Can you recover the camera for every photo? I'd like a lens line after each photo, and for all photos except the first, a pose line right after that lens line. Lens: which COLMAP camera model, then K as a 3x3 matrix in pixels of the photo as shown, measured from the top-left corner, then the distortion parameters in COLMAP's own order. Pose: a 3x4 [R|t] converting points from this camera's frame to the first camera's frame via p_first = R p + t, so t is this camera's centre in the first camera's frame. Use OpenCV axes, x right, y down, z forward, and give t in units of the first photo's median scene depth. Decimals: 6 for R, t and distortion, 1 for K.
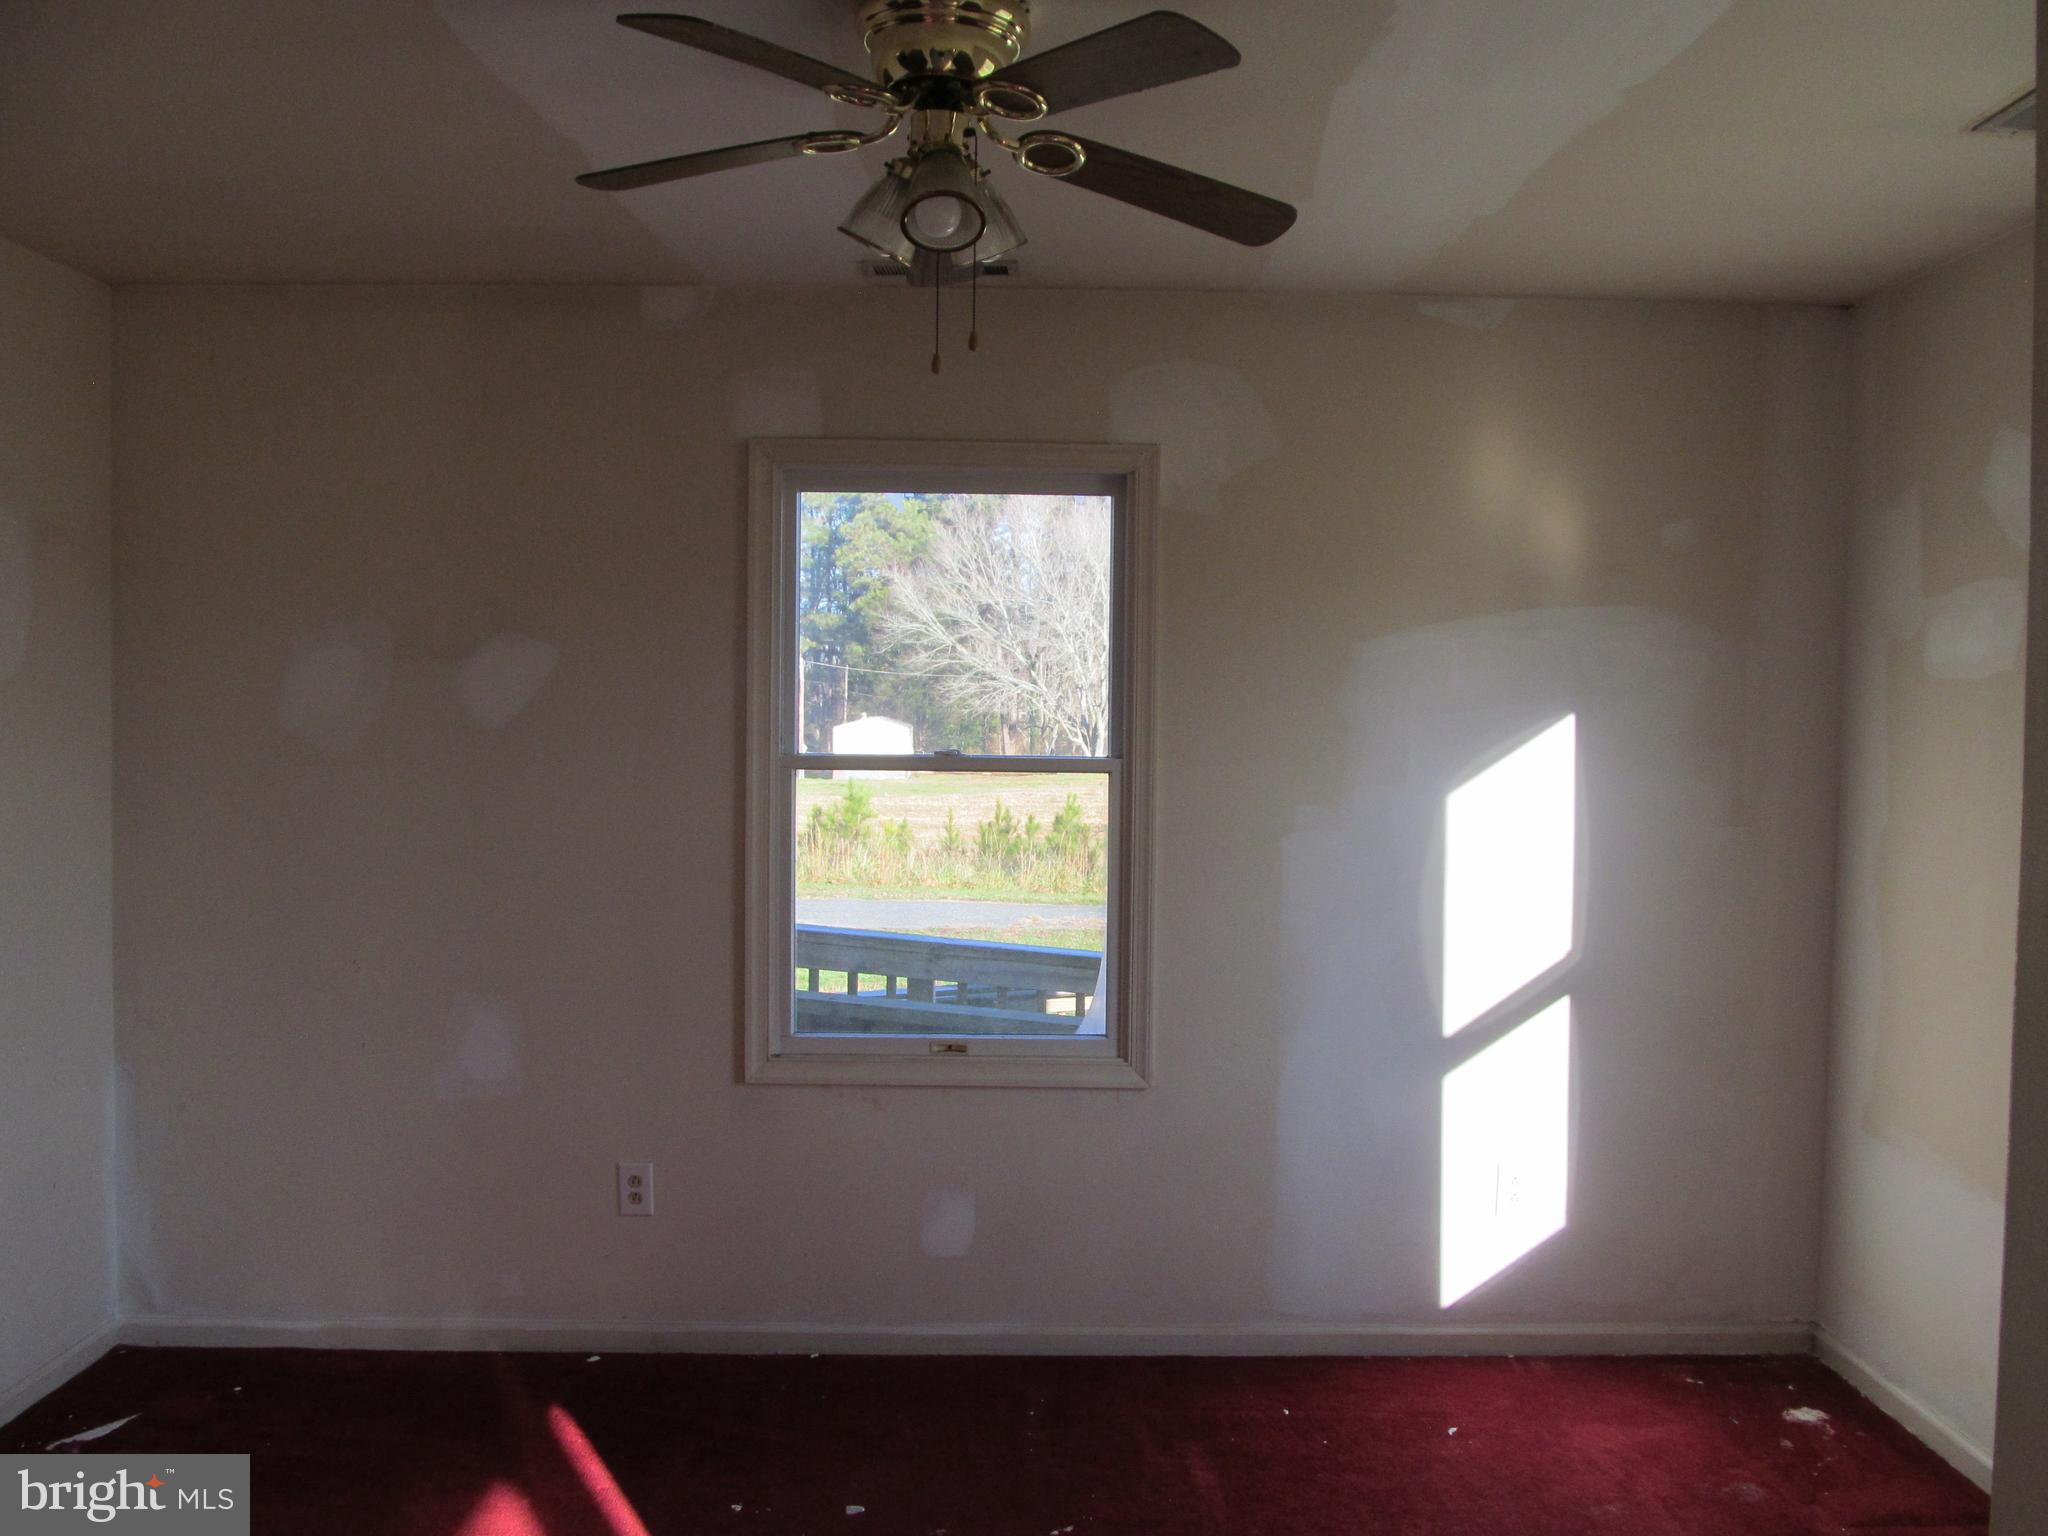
lens RADIAL K [[1705.7, 0, 1029.7], [0, 1705.7, 771.6], [0, 0, 1]] dist [-0.049804, 0.012320]
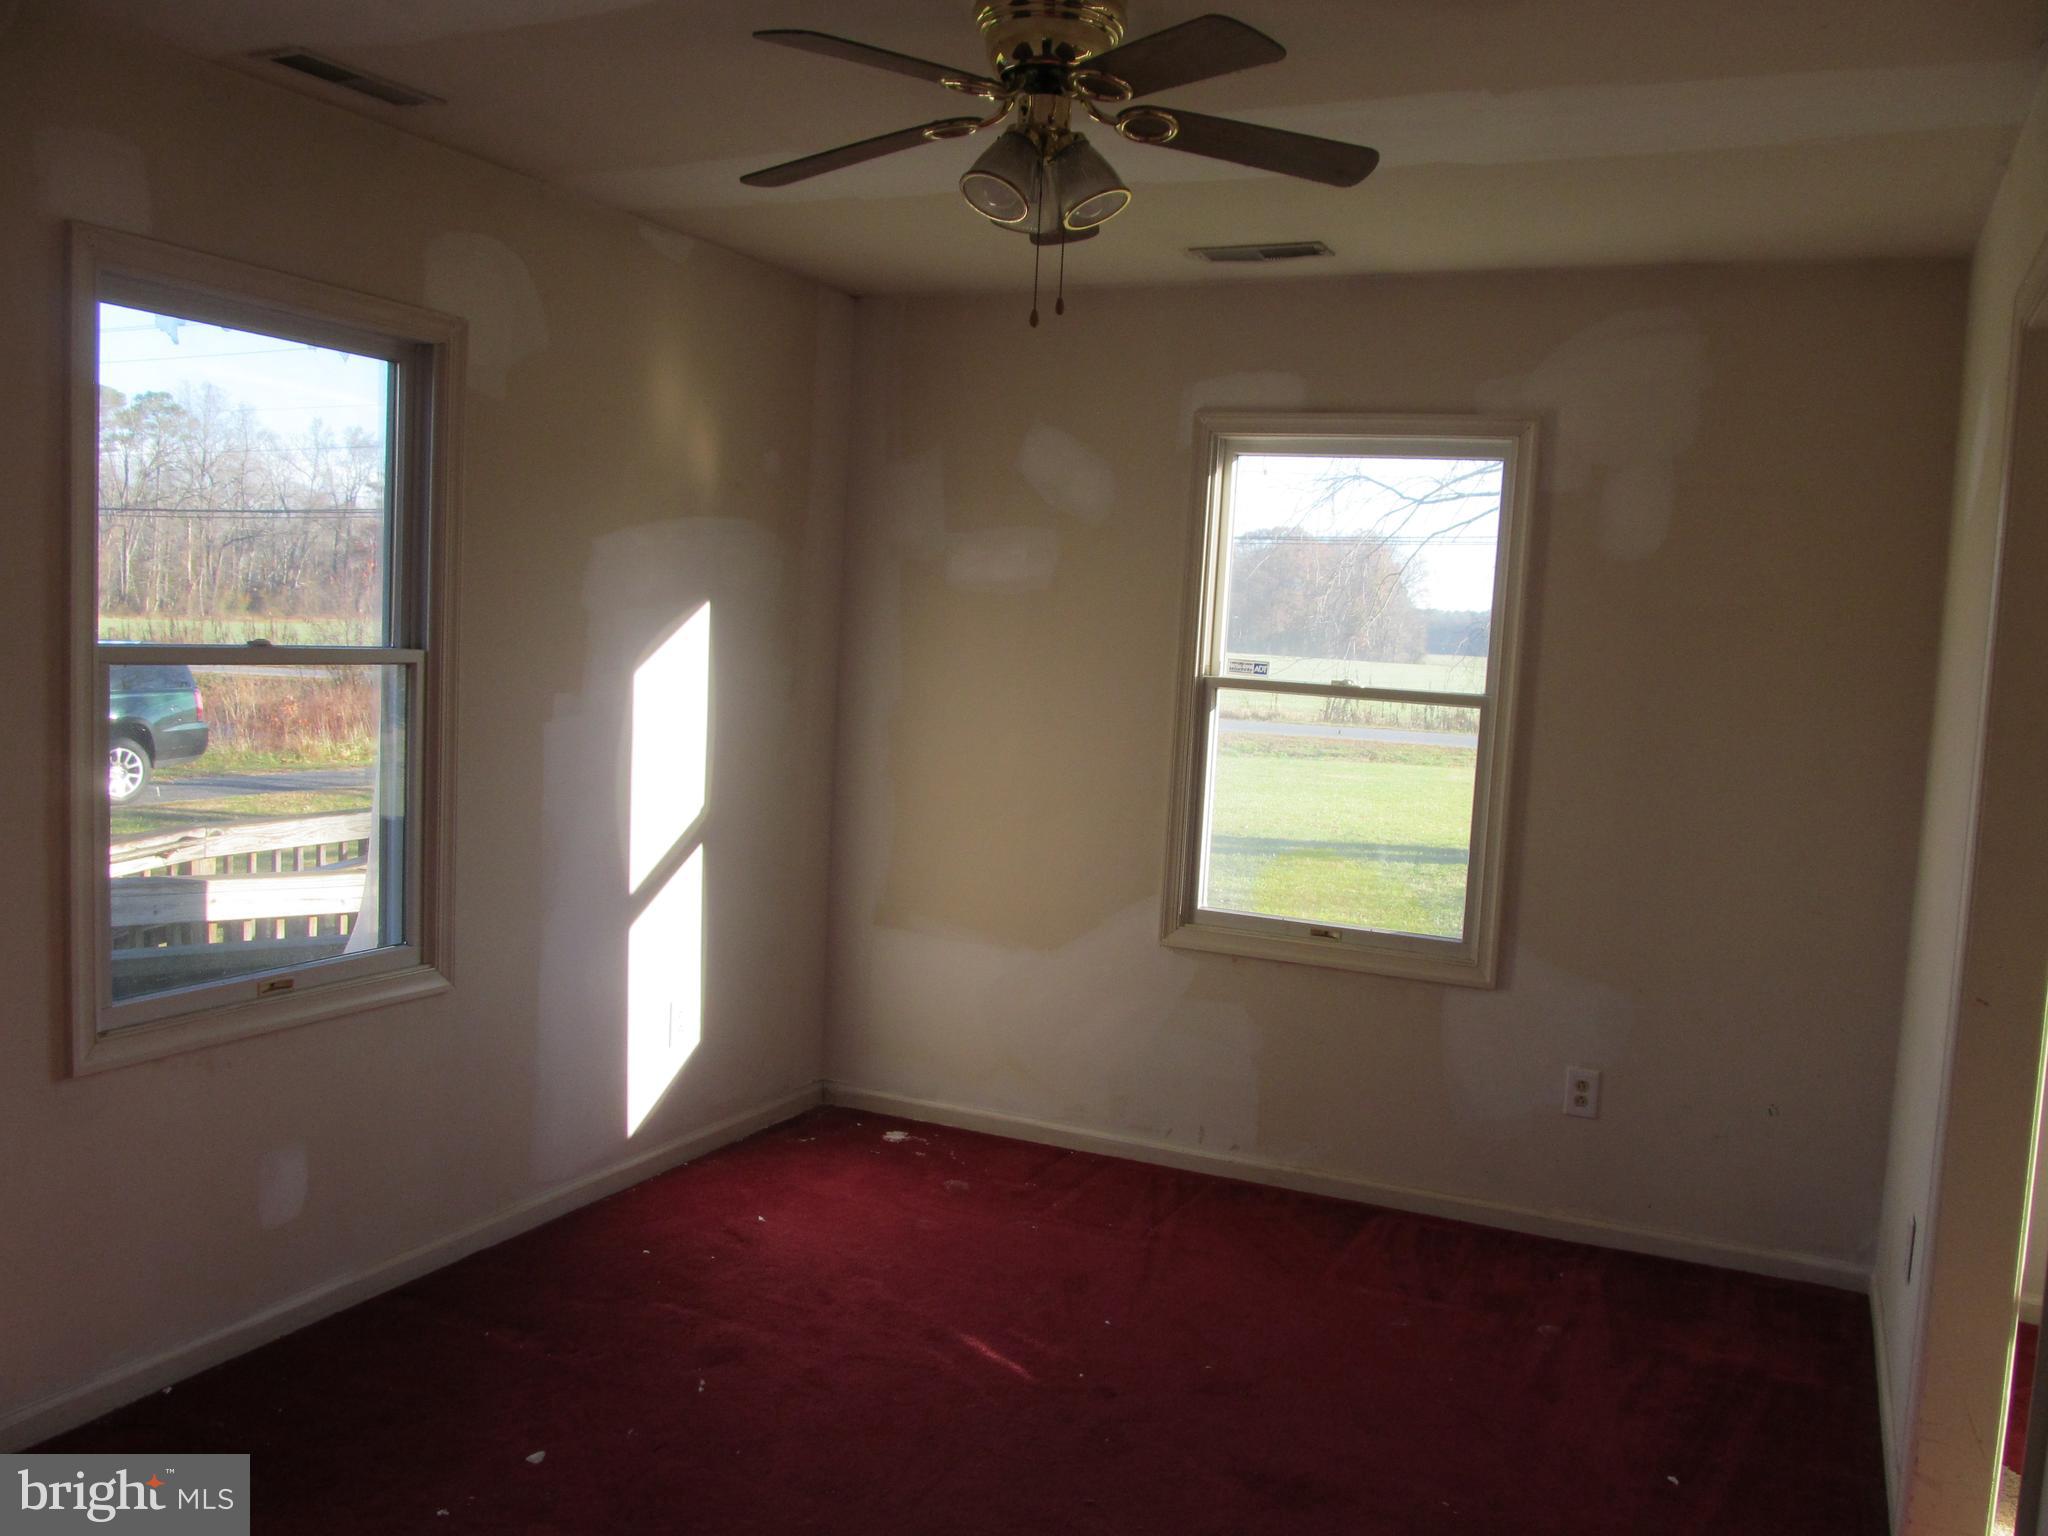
lens RADIAL K [[1705.7, 0, 1029.7], [0, 1705.7, 771.6], [0, 0, 1]] dist [-0.049804, 0.012320]
pose [[0.442832, -0.067652, 0.894049, -0.637432], [-0.001868, 0.997078, 0.076373, -0.012100], [-0.896603, -0.035491, 0.441412, 0.285547]]
